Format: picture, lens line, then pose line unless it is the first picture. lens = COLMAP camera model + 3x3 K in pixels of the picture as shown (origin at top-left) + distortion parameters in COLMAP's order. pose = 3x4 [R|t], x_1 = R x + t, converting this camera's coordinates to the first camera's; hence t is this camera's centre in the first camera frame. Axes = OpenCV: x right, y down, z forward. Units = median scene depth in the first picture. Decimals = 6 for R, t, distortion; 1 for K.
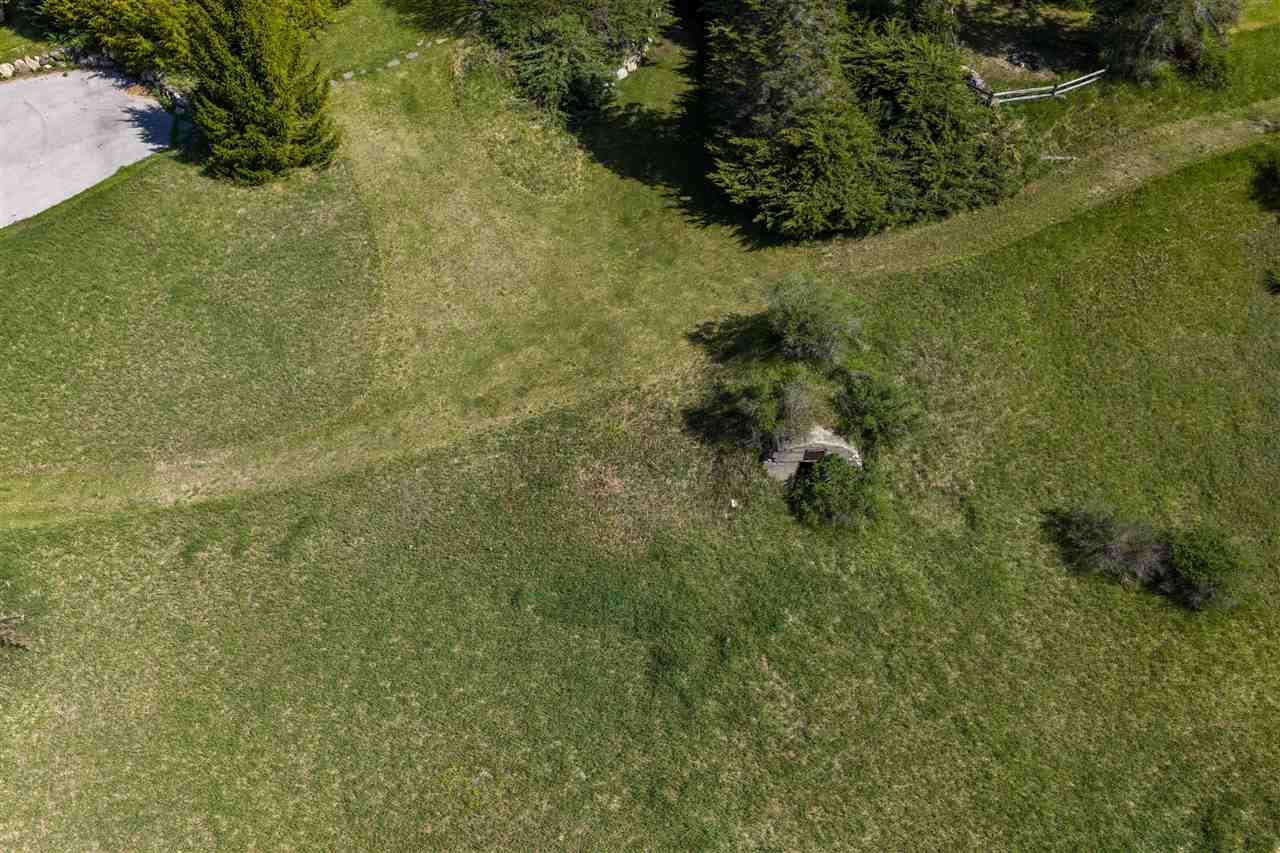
lens RADIAL K [[1080.9, 0, 640.0], [0, 1080.9, 426.5], [0, 0, 1]] dist [0.011915, -0.023389]
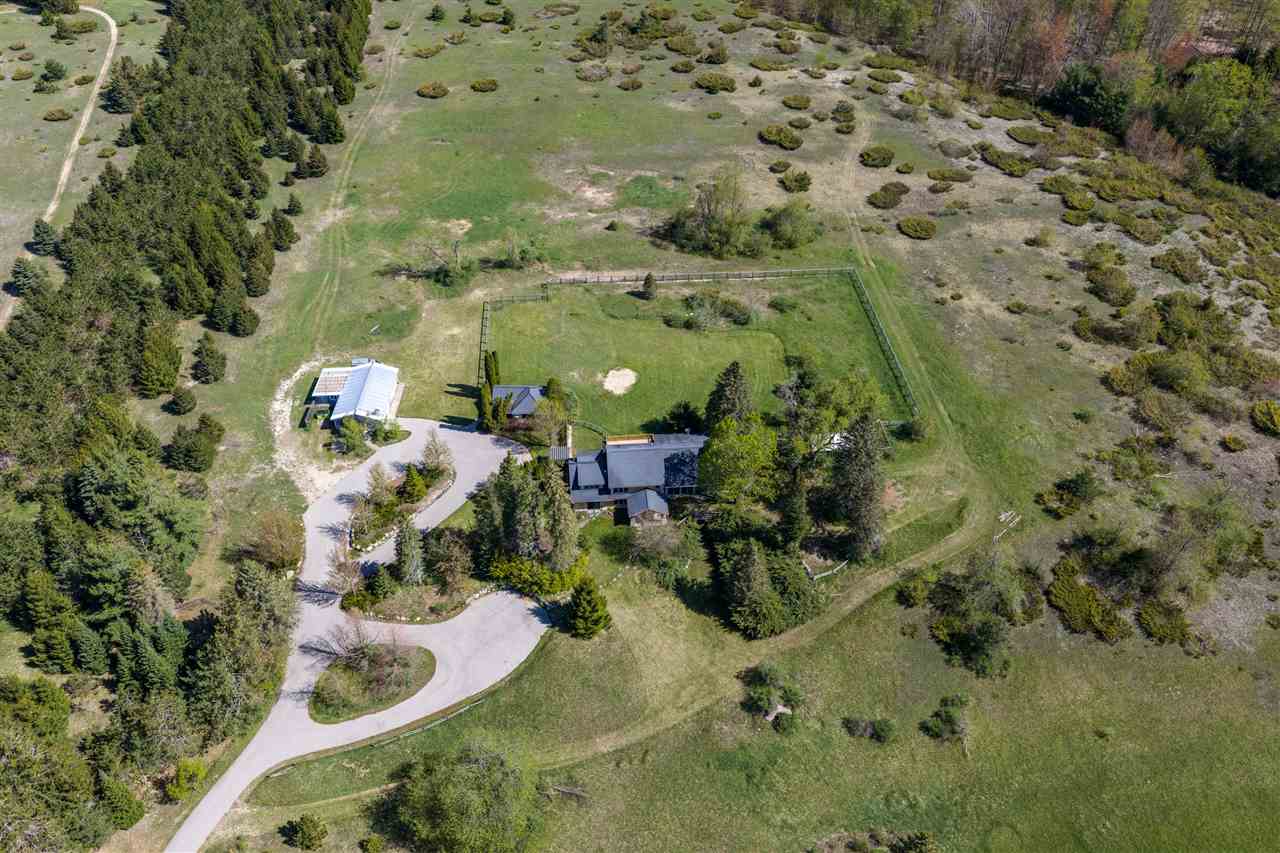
lens RADIAL K [[1080.9, 0, 640.0], [0, 1080.9, 426.5], [0, 0, 1]] dist [0.011915, -0.023389]
pose [[0.986959, -0.102565, 0.124065, -0.611627], [0.111718, 0.991328, -0.069201, -0.683455], [-0.115891, 0.082159, 0.989858, -2.466085]]
